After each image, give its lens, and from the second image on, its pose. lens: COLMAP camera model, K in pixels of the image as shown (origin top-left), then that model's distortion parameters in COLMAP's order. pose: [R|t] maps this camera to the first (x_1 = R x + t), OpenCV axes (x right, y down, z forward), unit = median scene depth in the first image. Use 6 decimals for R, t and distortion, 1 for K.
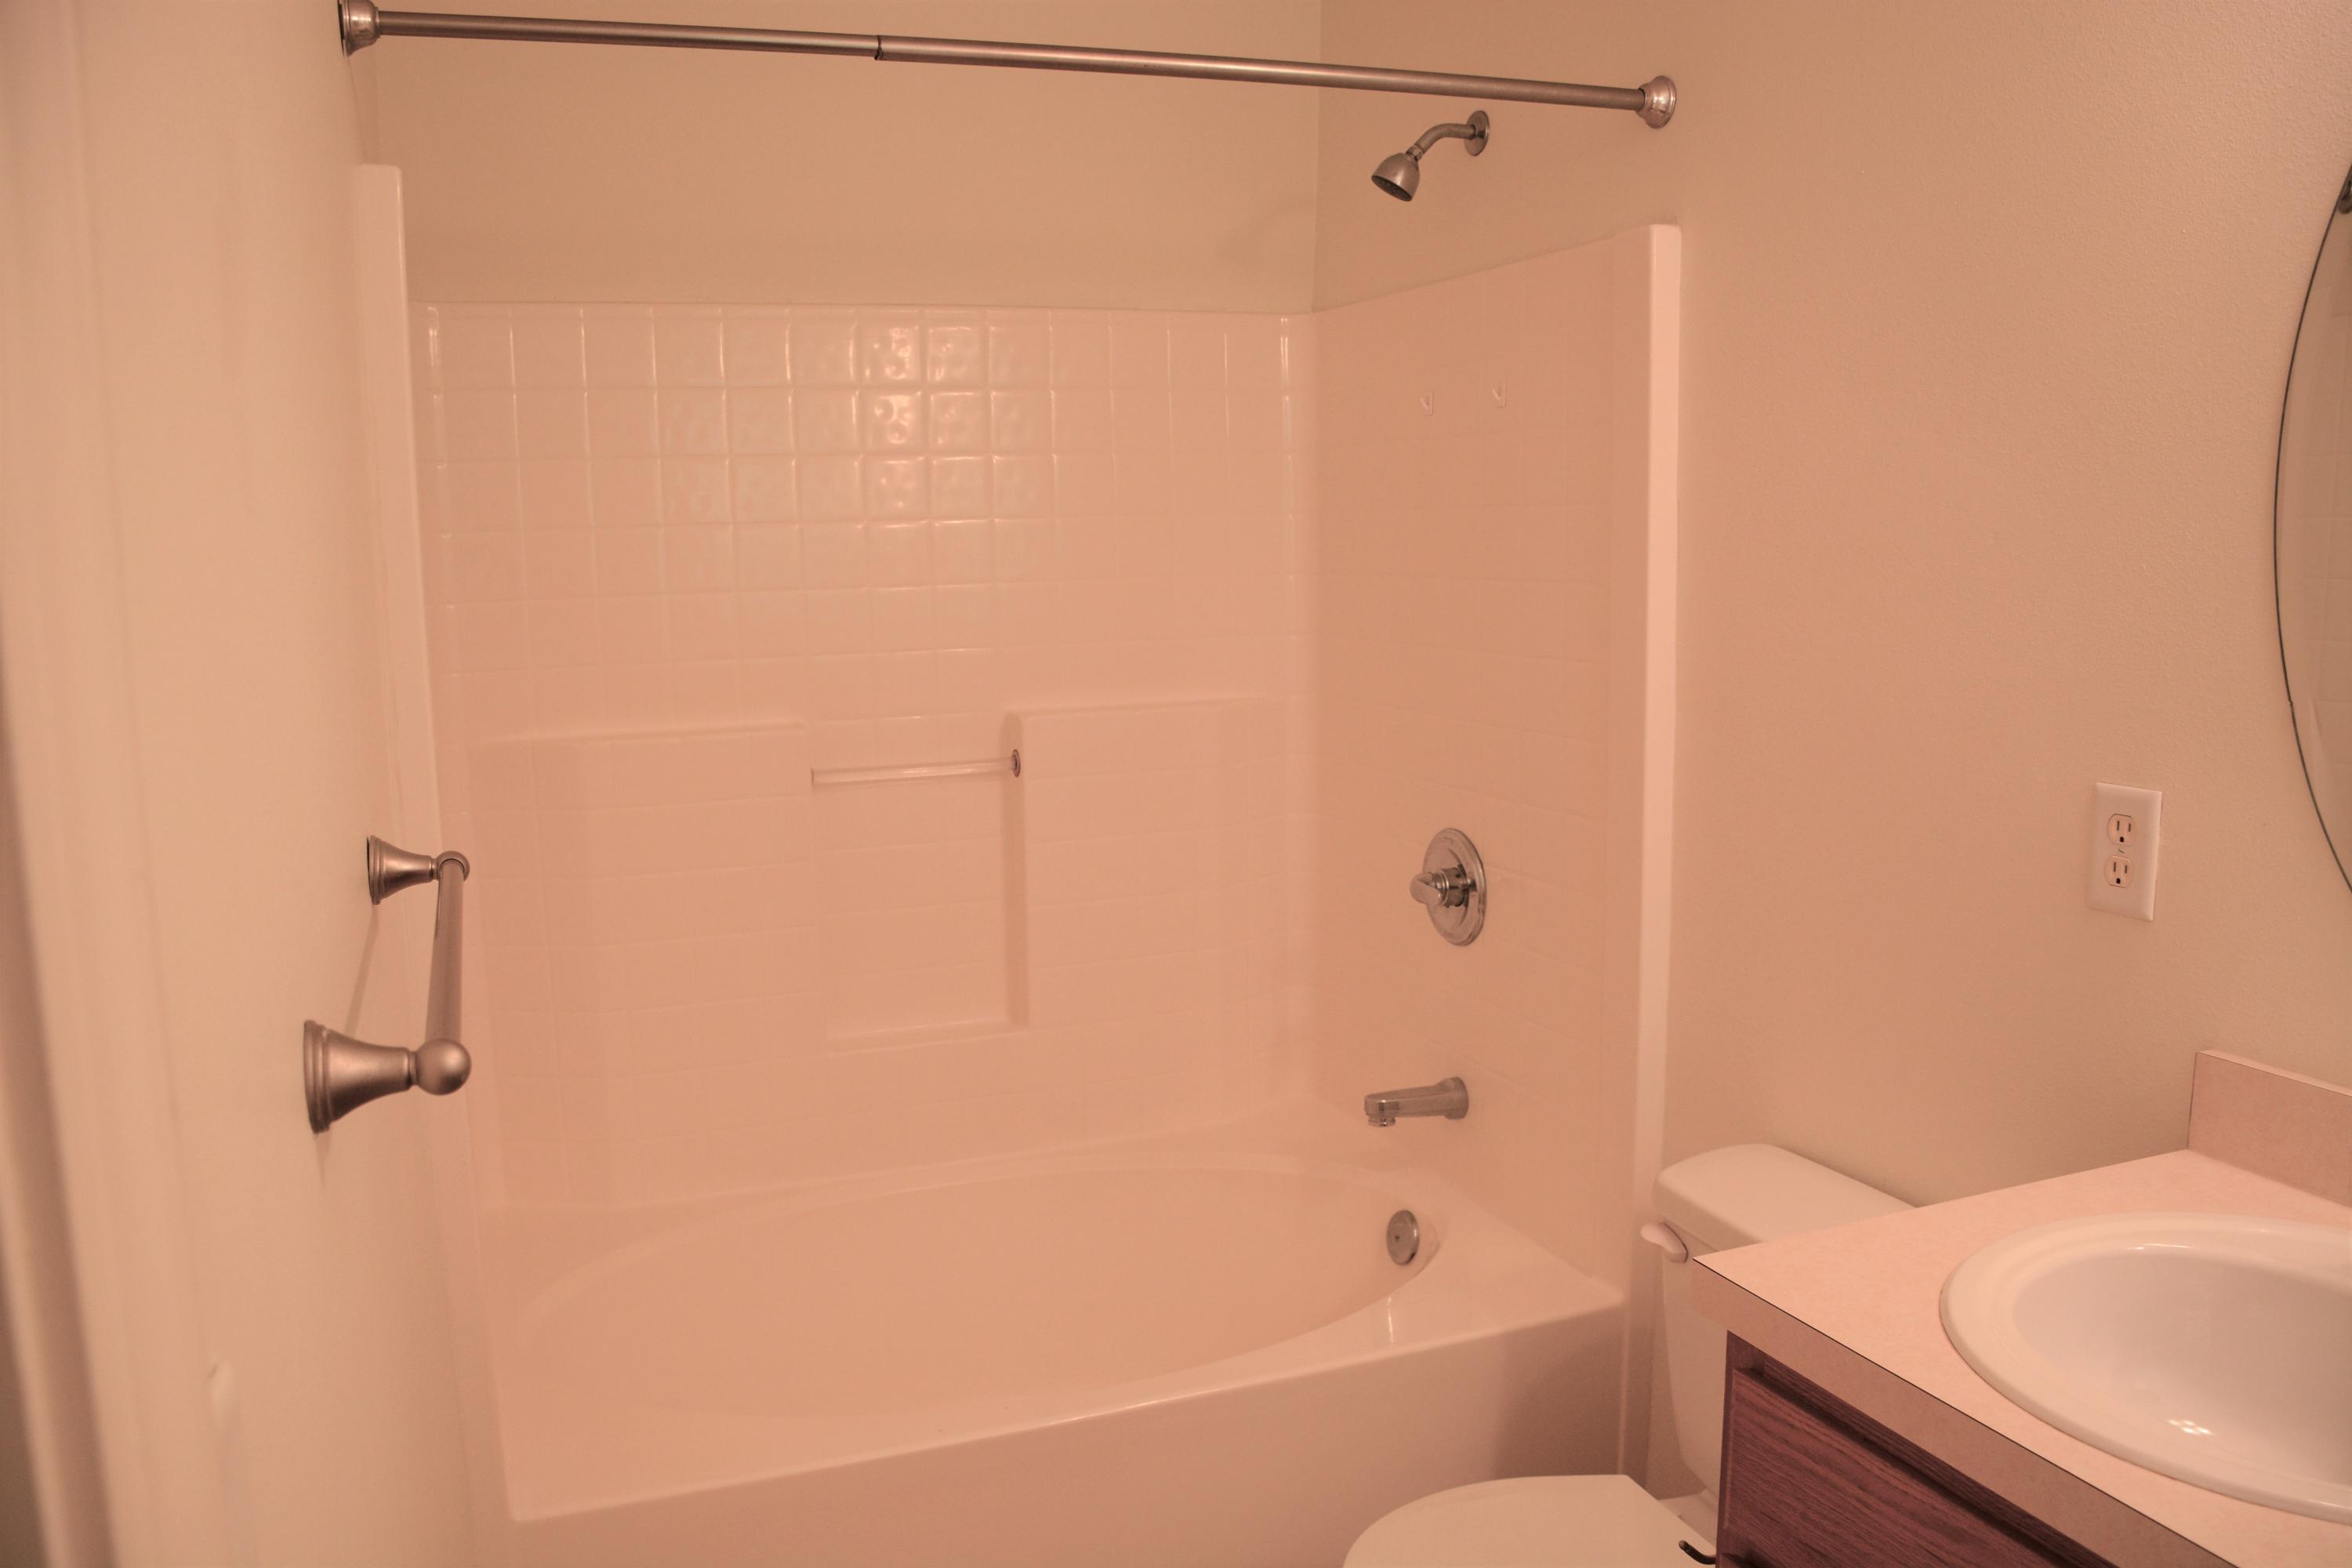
lens RADIAL K [[1850.0, 0, 1174.6], [0, 1850.0, 794.6], [0, 0, 1]] dist [-0.106855, 0.030695]
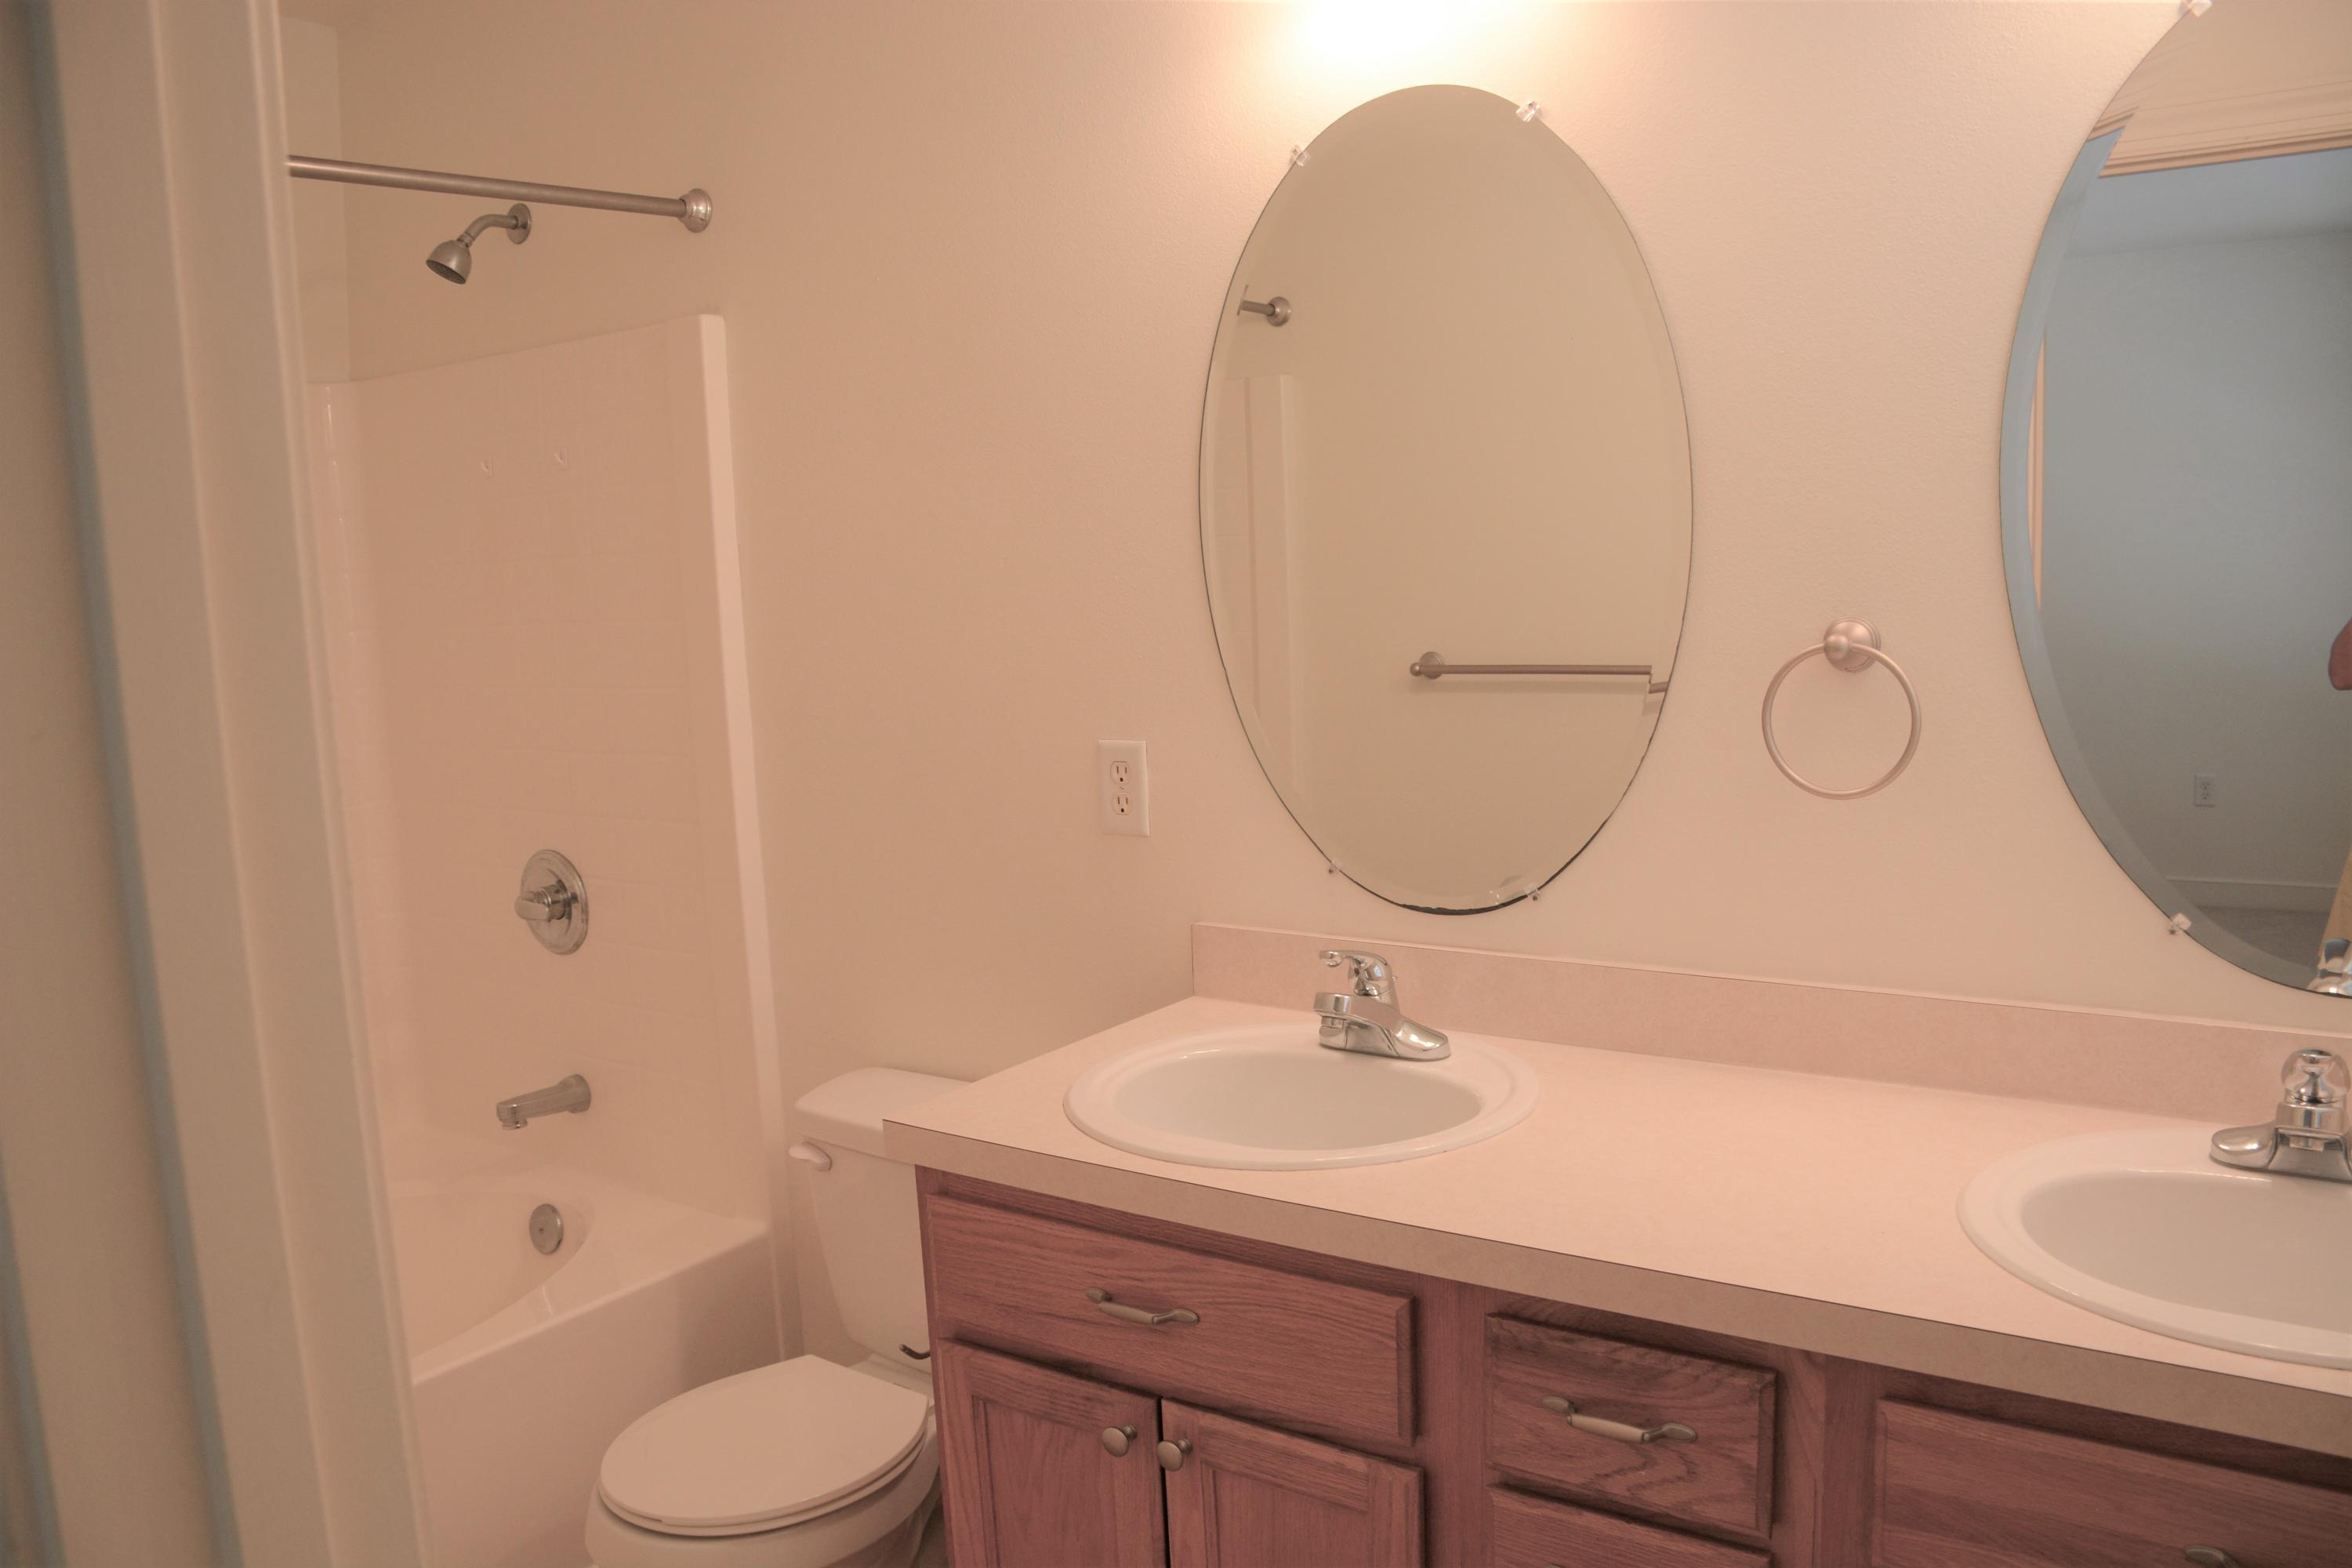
lens RADIAL K [[1850.0, 0, 1180.1], [0, 1850.0, 784.0], [0, 0, 1]] dist [-0.106855, 0.030695]
pose [[0.838364, -0.094113, 0.536924, -0.122696], [0.110172, 0.993910, 0.002190, 0.019957], [-0.533861, 0.057318, 0.843628, -0.132257]]
